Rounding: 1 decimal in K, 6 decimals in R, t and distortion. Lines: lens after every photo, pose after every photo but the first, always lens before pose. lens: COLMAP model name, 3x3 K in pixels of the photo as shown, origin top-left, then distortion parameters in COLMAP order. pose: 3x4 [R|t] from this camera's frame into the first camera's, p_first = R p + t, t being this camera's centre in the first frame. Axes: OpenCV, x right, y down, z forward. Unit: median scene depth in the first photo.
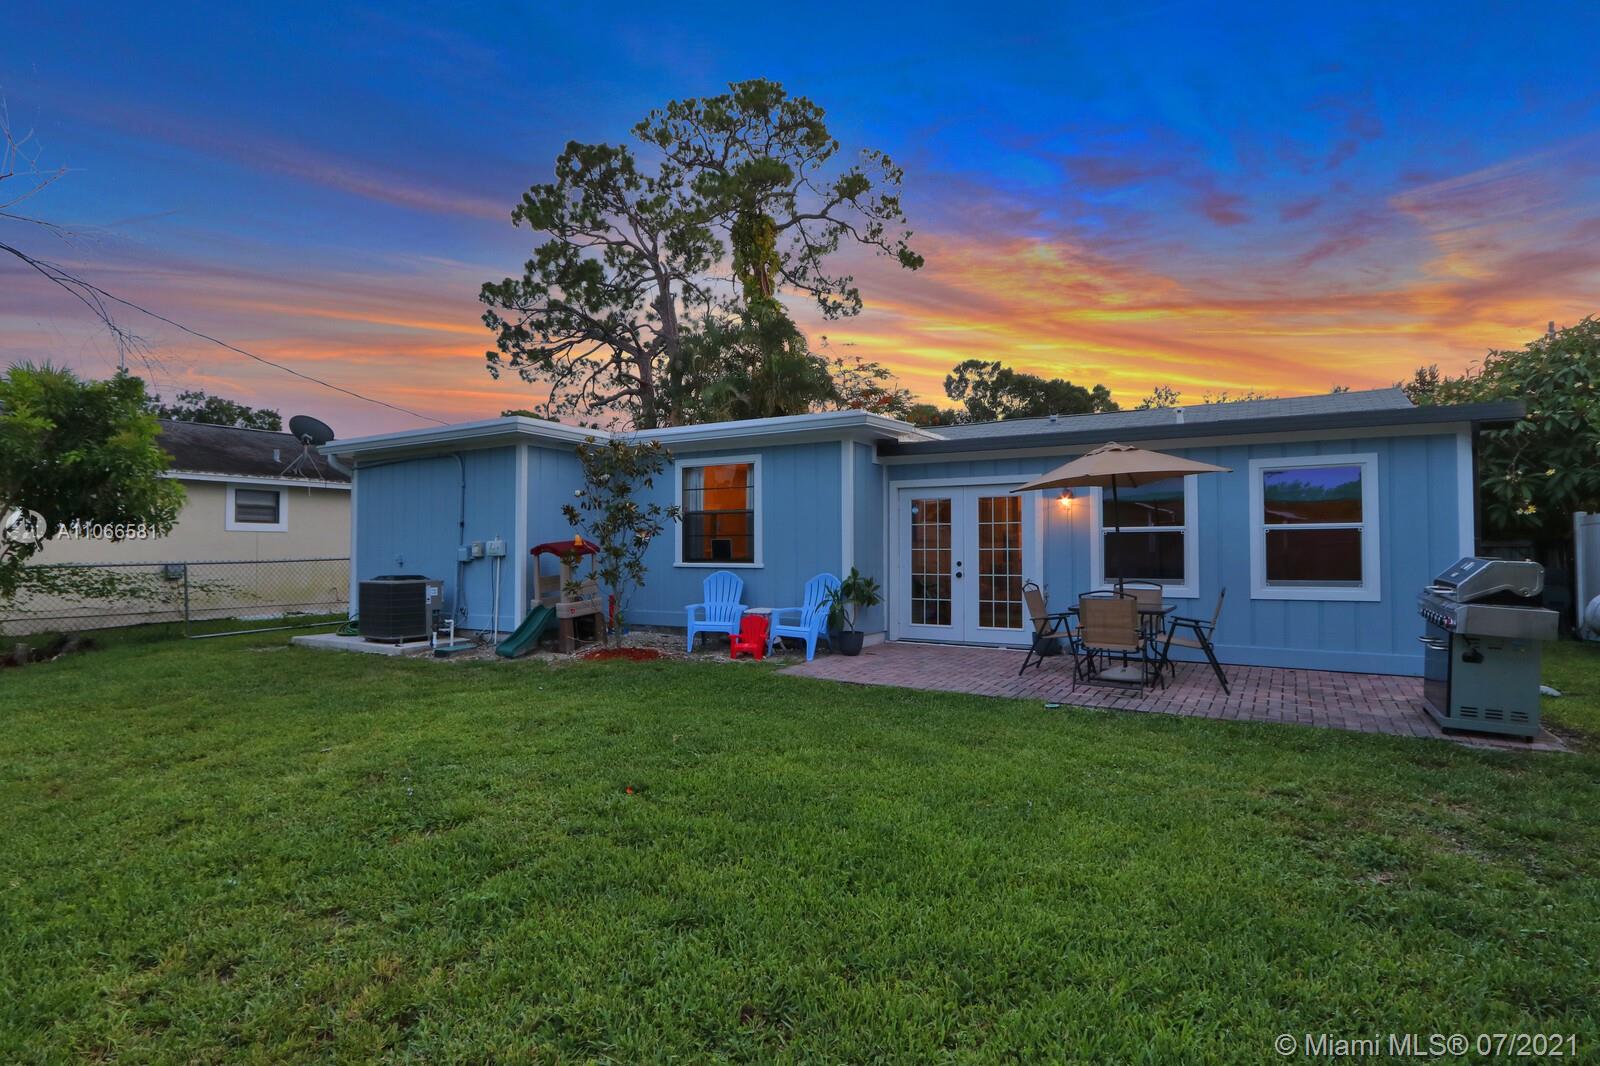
lens RADIAL K [[741.2, 0, 800.0], [0, 741.2, 533.0], [0, 0, 1]] dist [-0.000132, -0.000312]
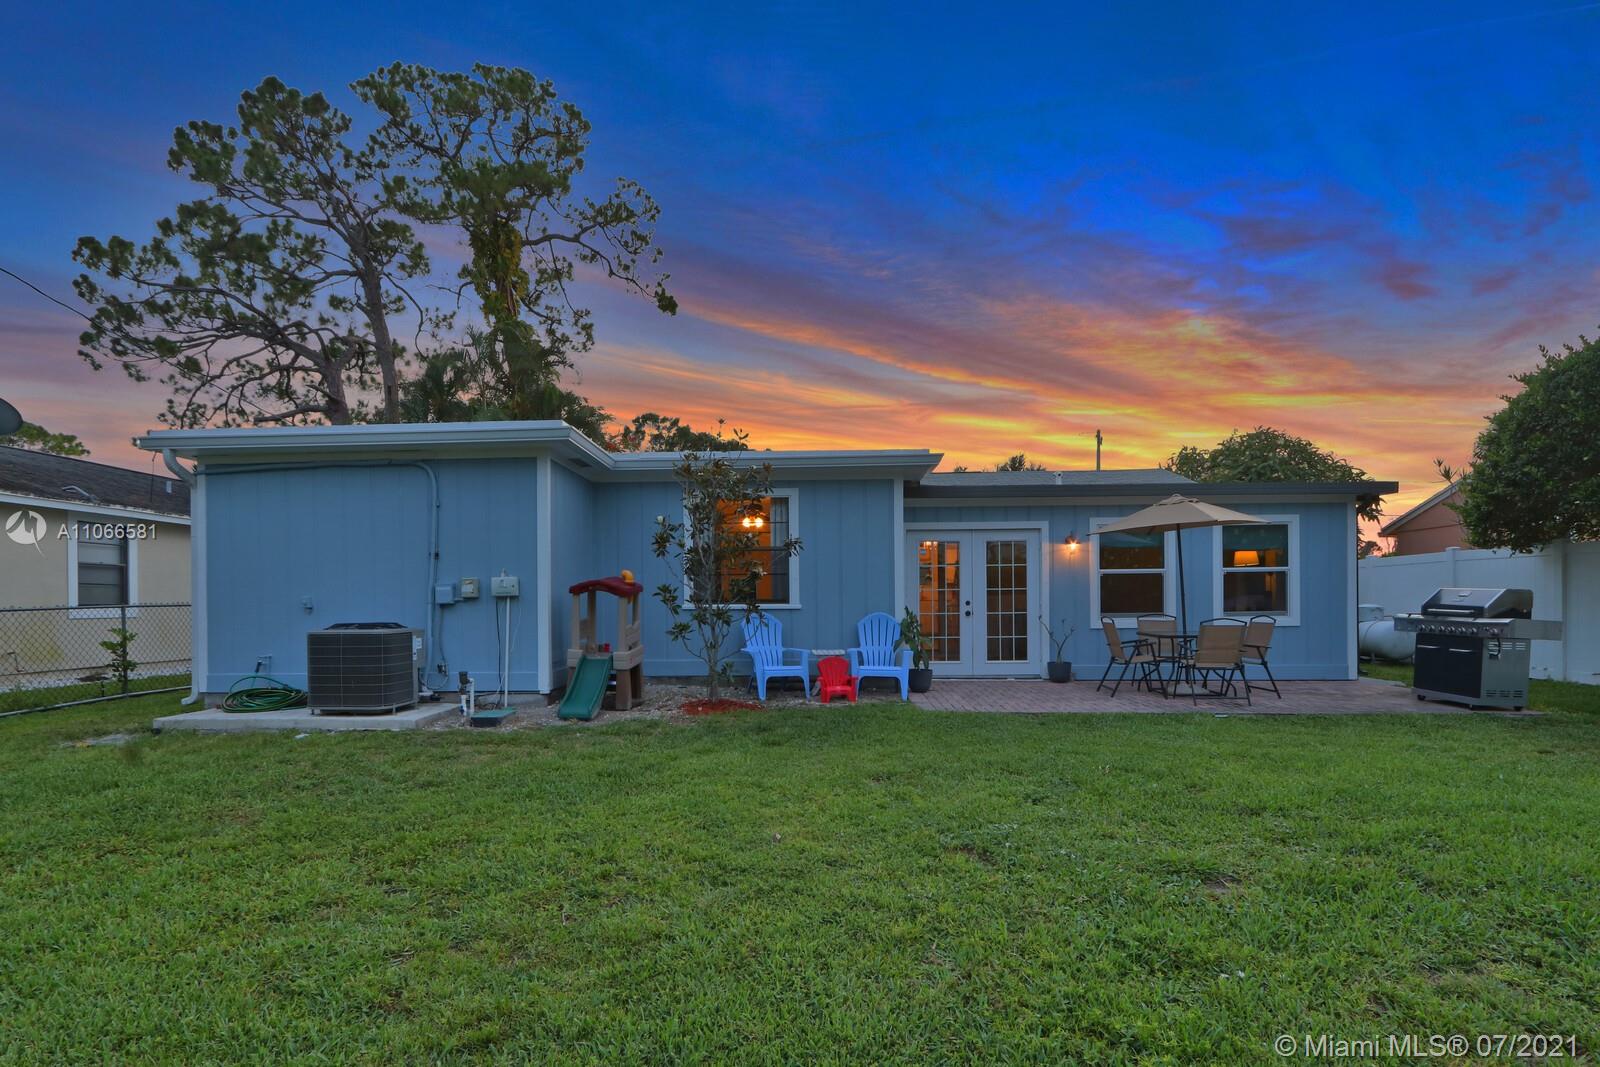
lens RADIAL K [[743.6, 0, 799.0], [0, 743.6, 597.7], [0, 0, 1]] dist [-0.002129, -0.000903]
pose [[0.899734, -0.002435, 0.436432, -0.210669], [-0.003705, 0.999906, 0.013218, 0.009259], [-0.436423, -0.013510, 0.899640, 0.066444]]
